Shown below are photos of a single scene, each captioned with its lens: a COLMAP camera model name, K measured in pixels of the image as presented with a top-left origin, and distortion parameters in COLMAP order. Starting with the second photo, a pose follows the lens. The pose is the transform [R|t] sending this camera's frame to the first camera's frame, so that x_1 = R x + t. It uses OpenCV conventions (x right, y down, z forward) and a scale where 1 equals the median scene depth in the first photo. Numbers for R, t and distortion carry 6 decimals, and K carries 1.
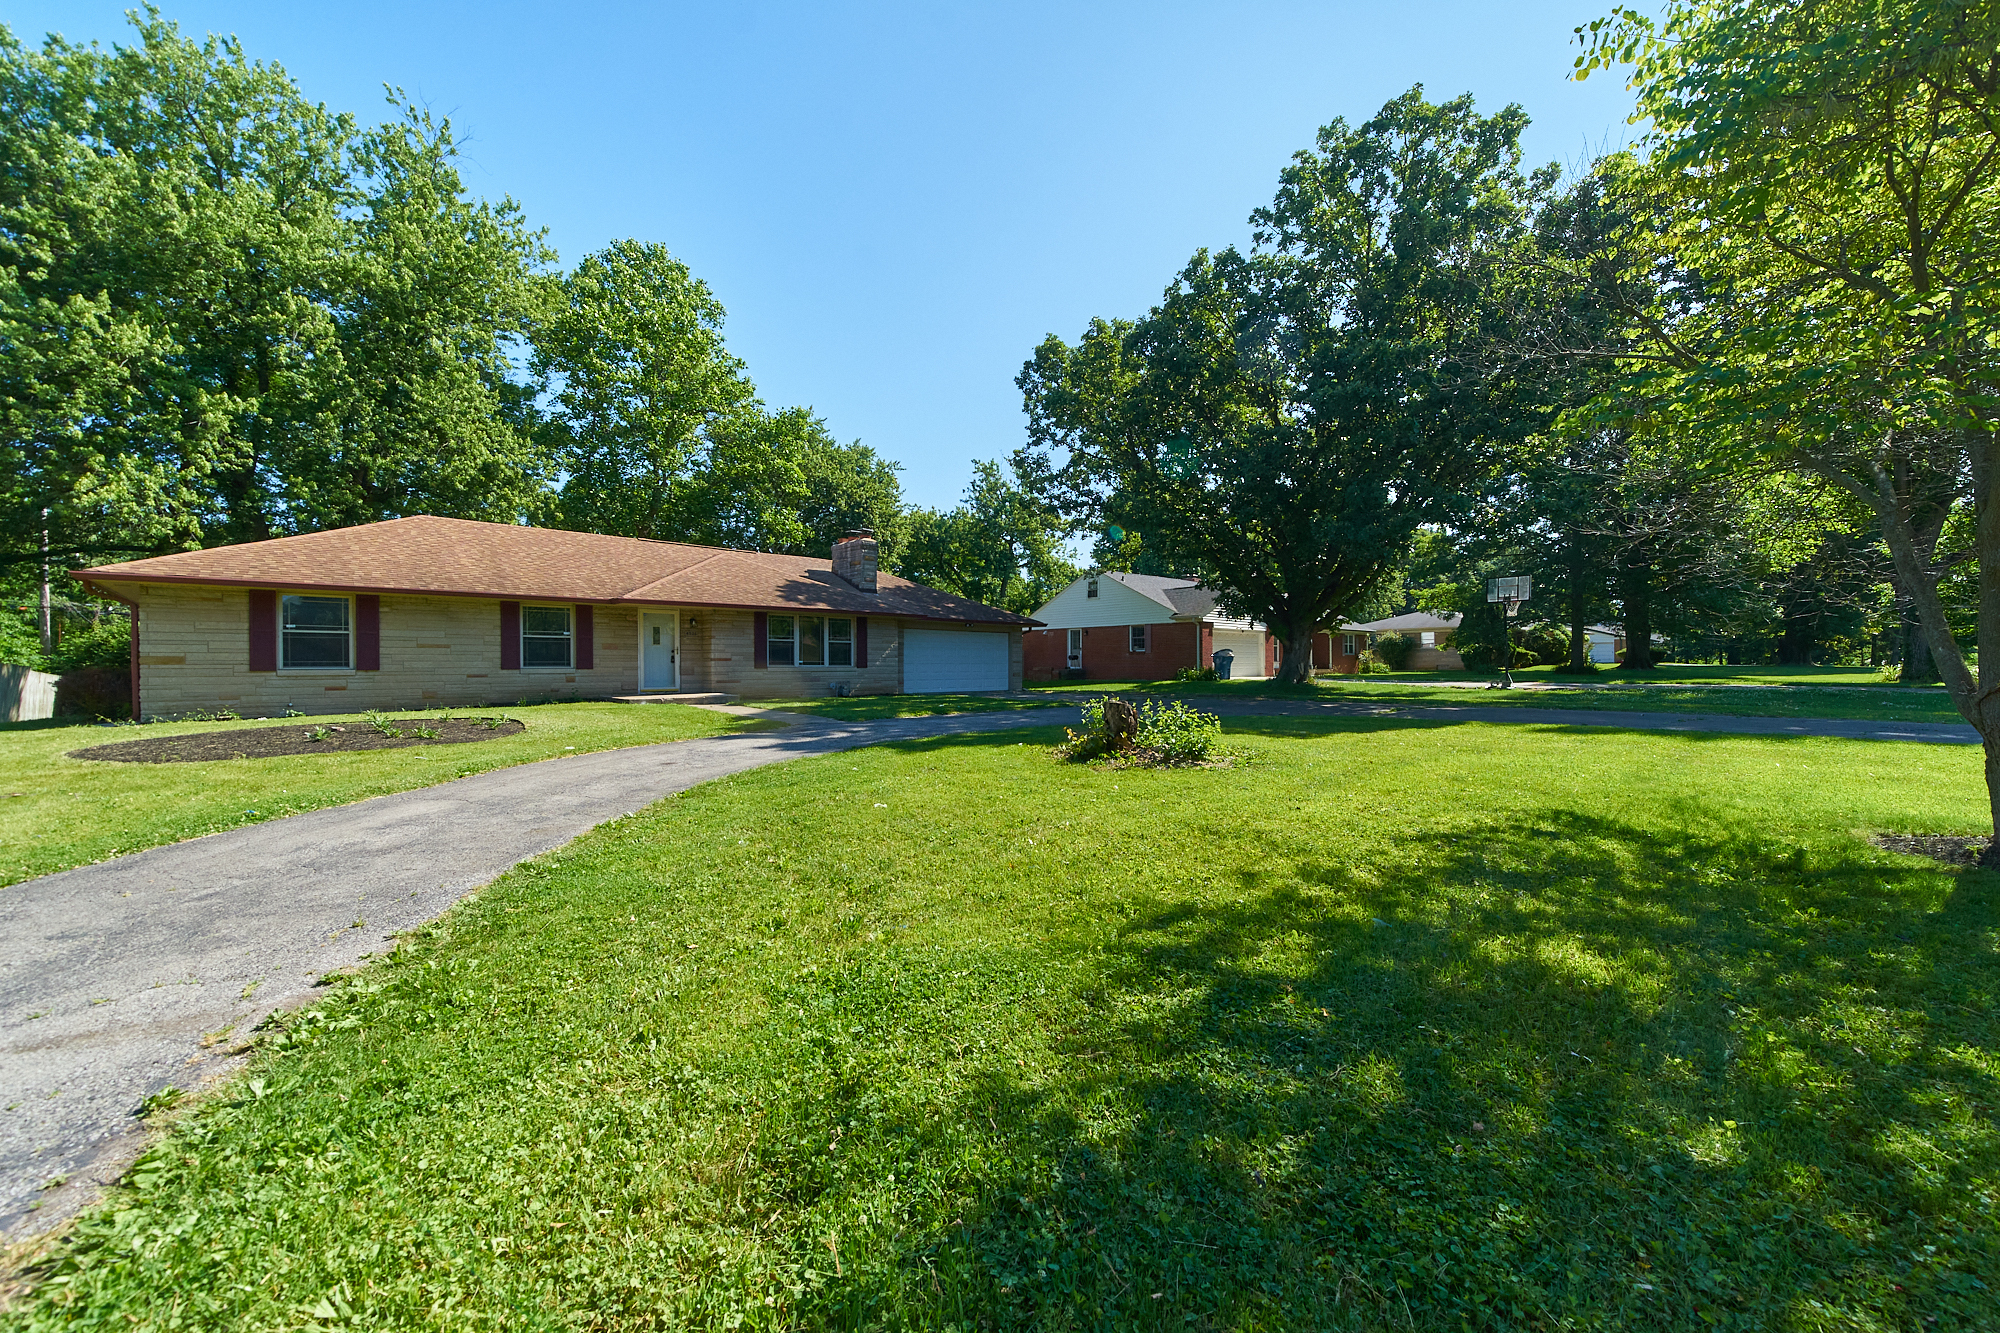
lens RADIAL K [[775.0, 0, 997.8], [0, 775.0, 666.9], [0, 0, 1]] dist [0.007631, 0.000145]
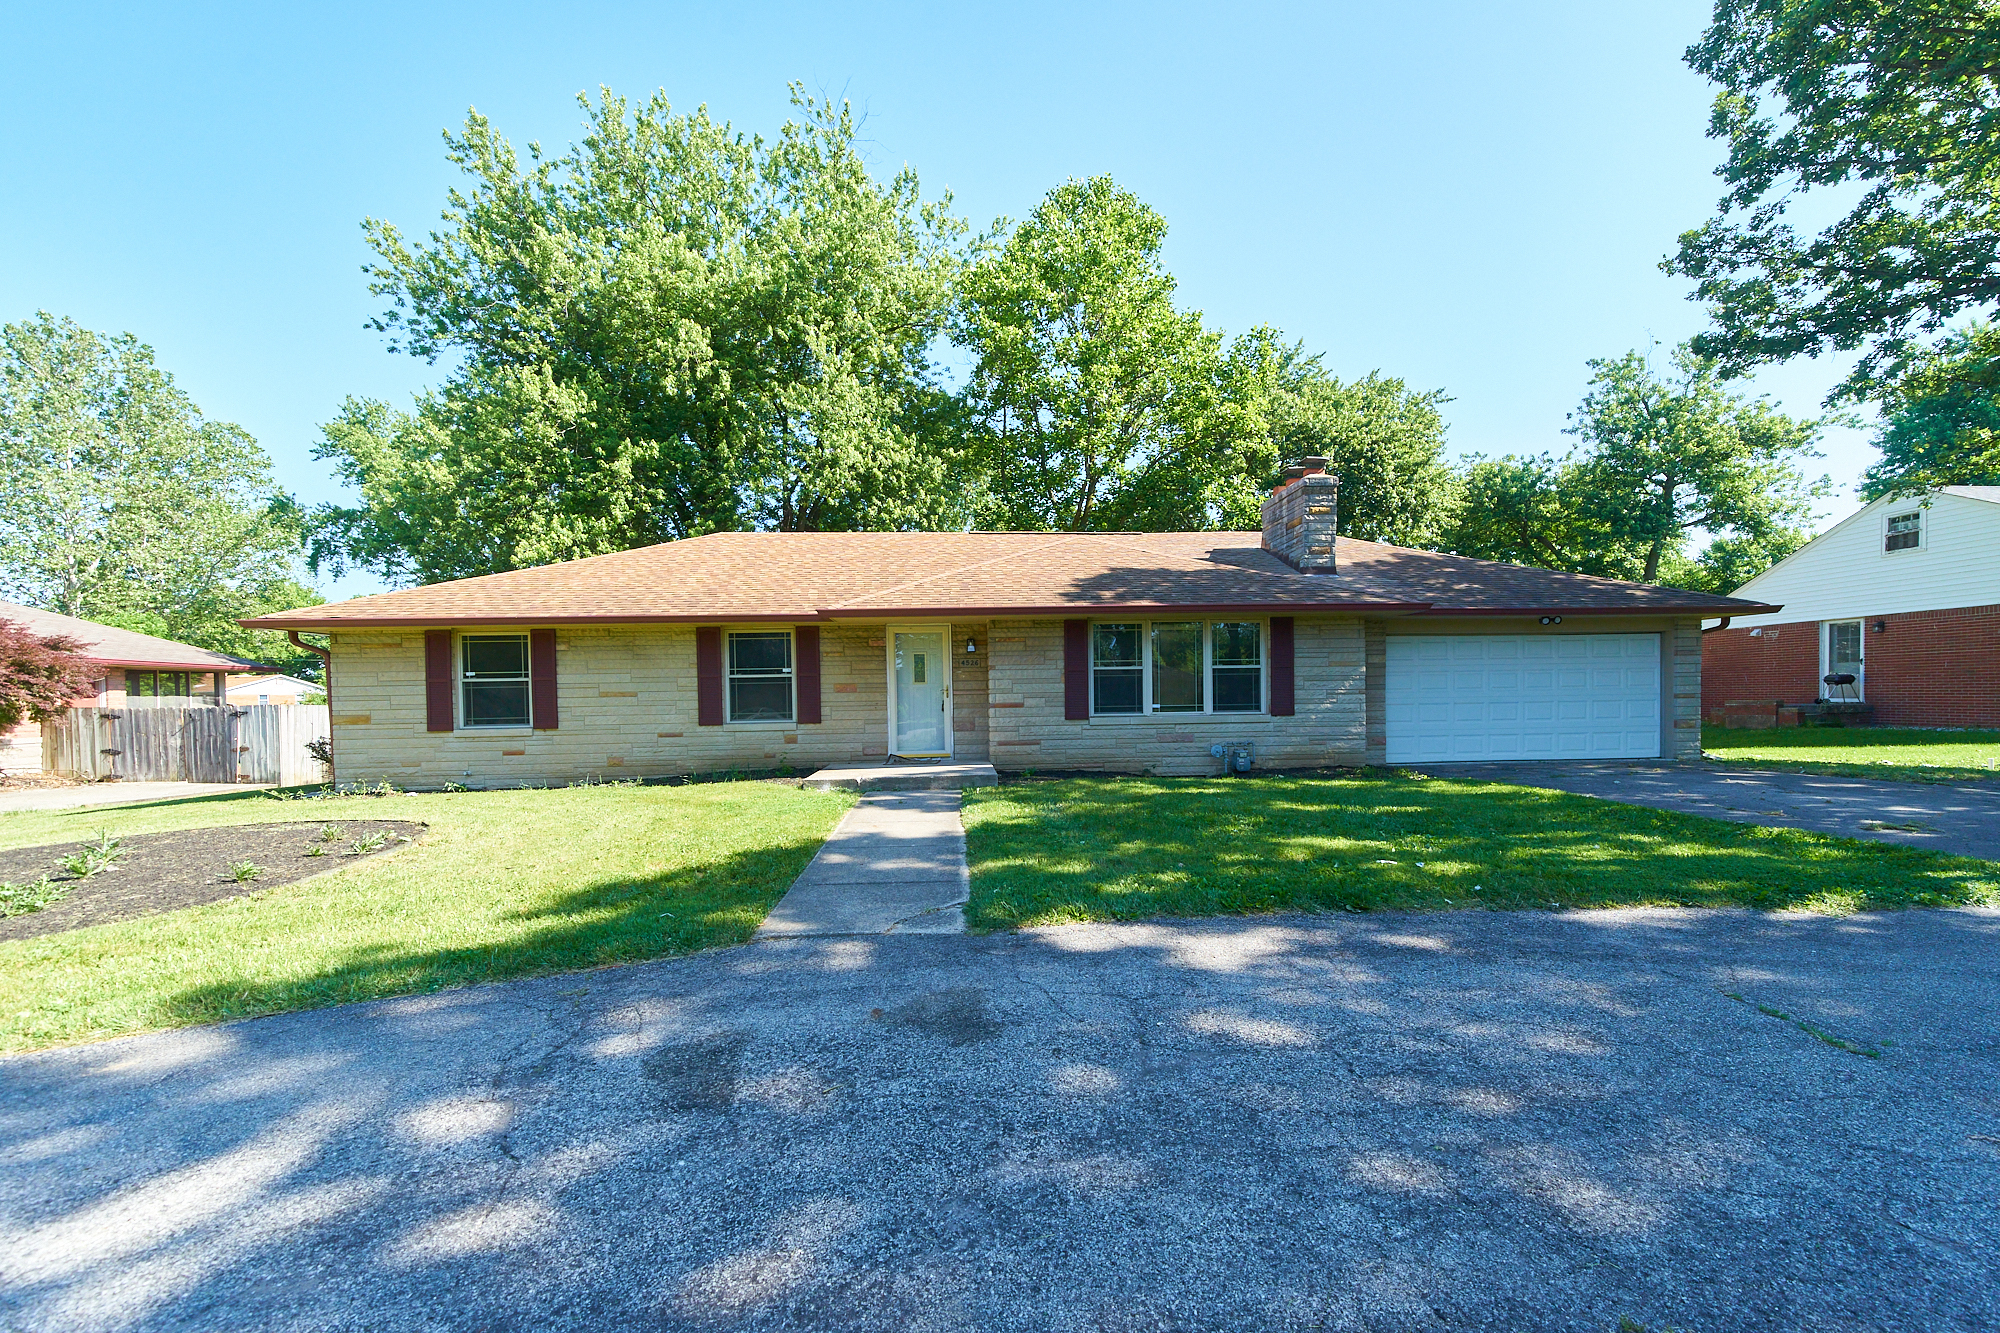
lens RADIAL K [[775.0, 0, 1002.3], [0, 775.0, 718.9], [0, 0, 1]] dist [0.007631, 0.000145]
pose [[0.771581, 0.004155, -0.636118, 0.008107], [0.014299, 0.999613, 0.023873, -0.010614], [0.635971, -0.027516, 0.771223, 0.438807]]
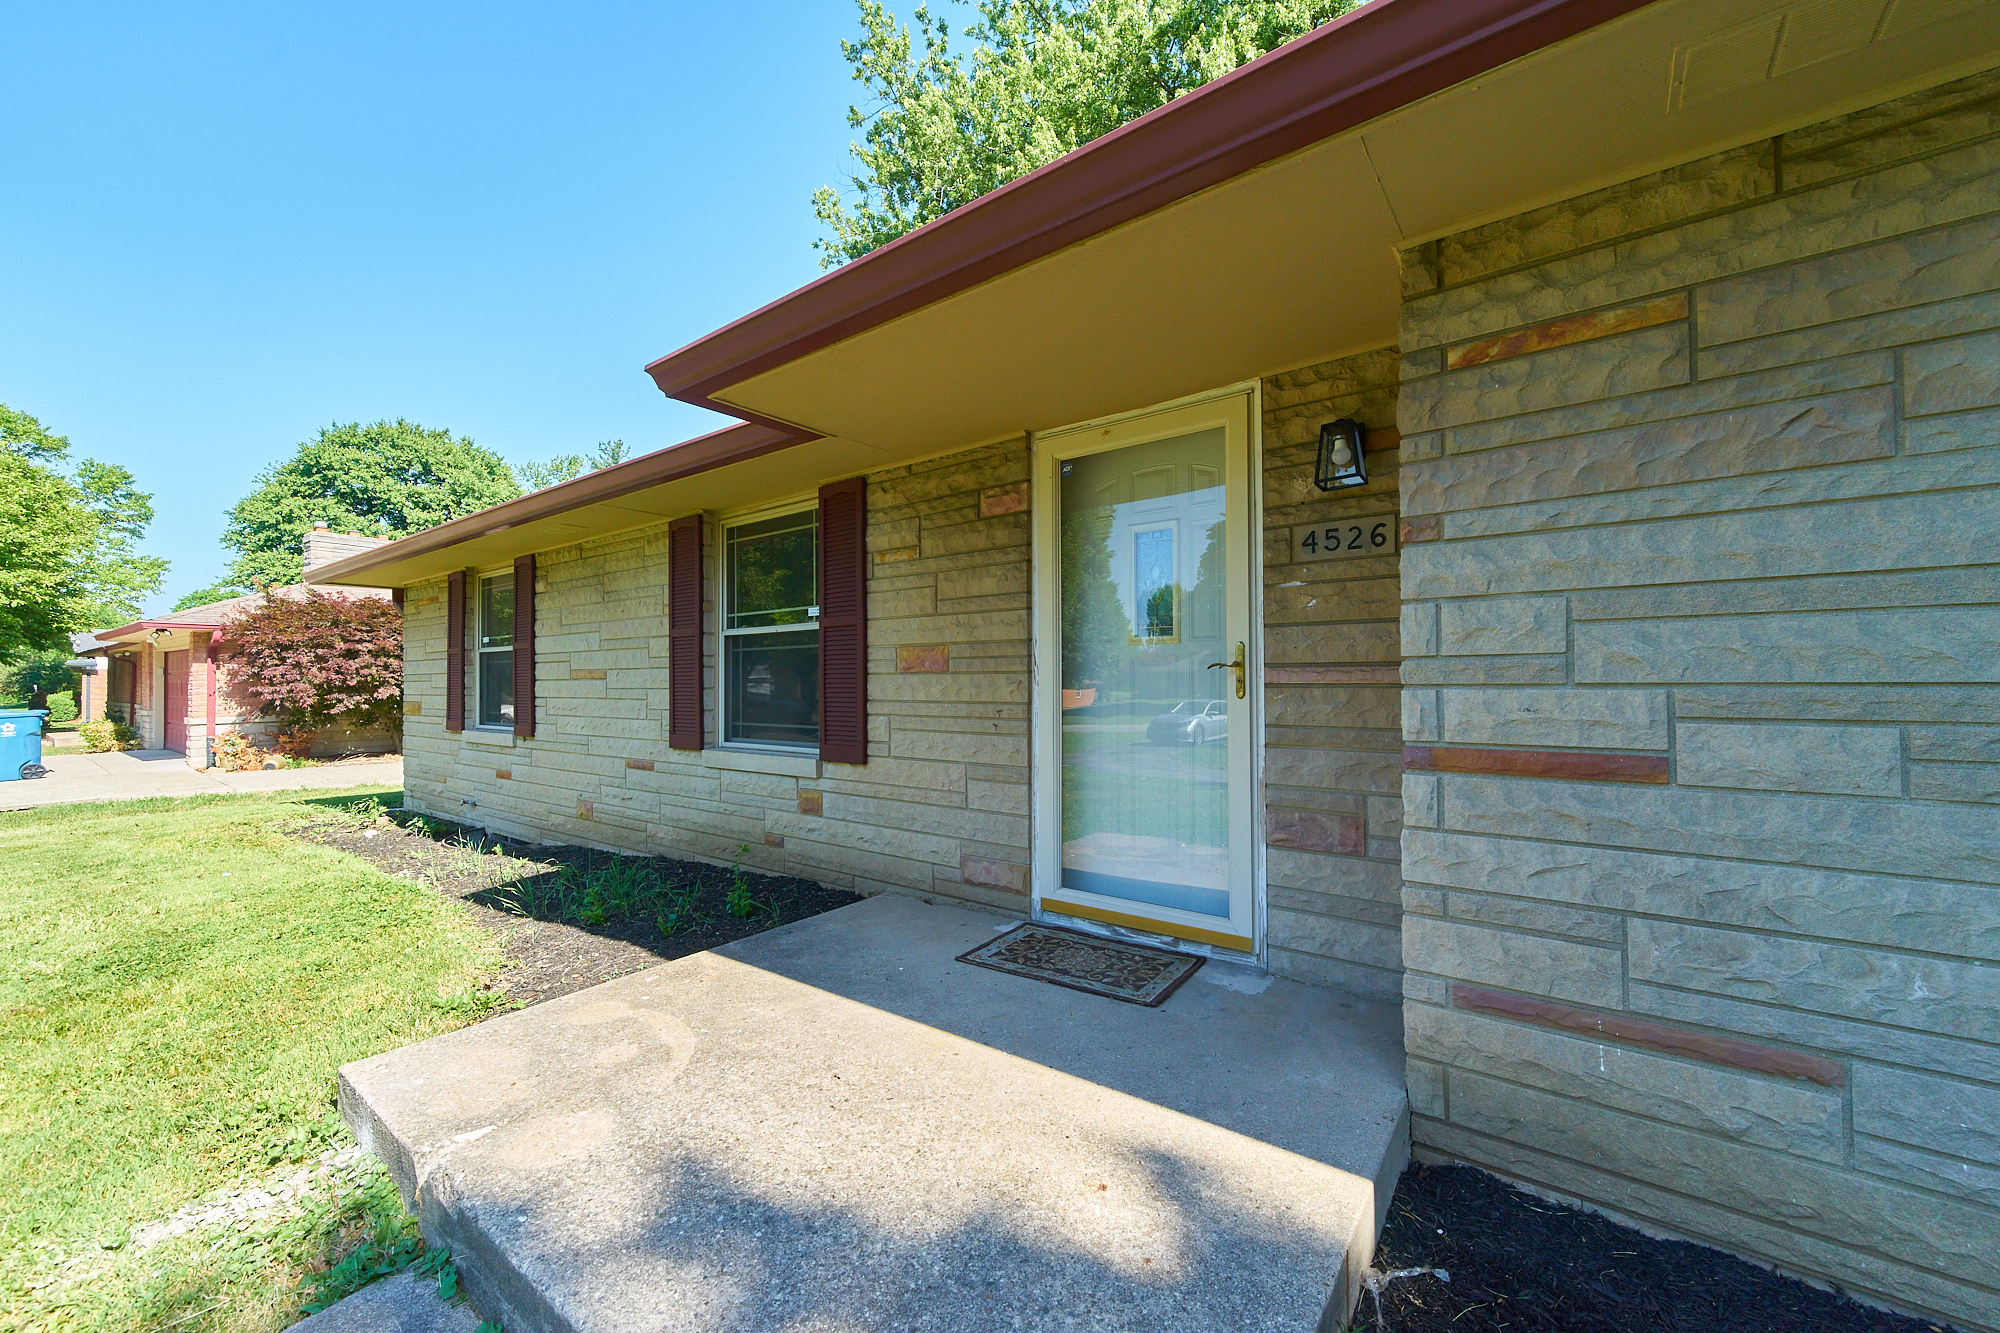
lens RADIAL K [[775.0, 0, 994.4], [0, 775.0, 672.3], [0, 0, 1]] dist [0.007631, 0.000145]
pose [[0.172911, -0.012893, -0.984853, -0.221611], [0.002500, 0.999917, -0.012652, -0.015116], [0.984934, -0.000274, 0.172929, 0.736712]]
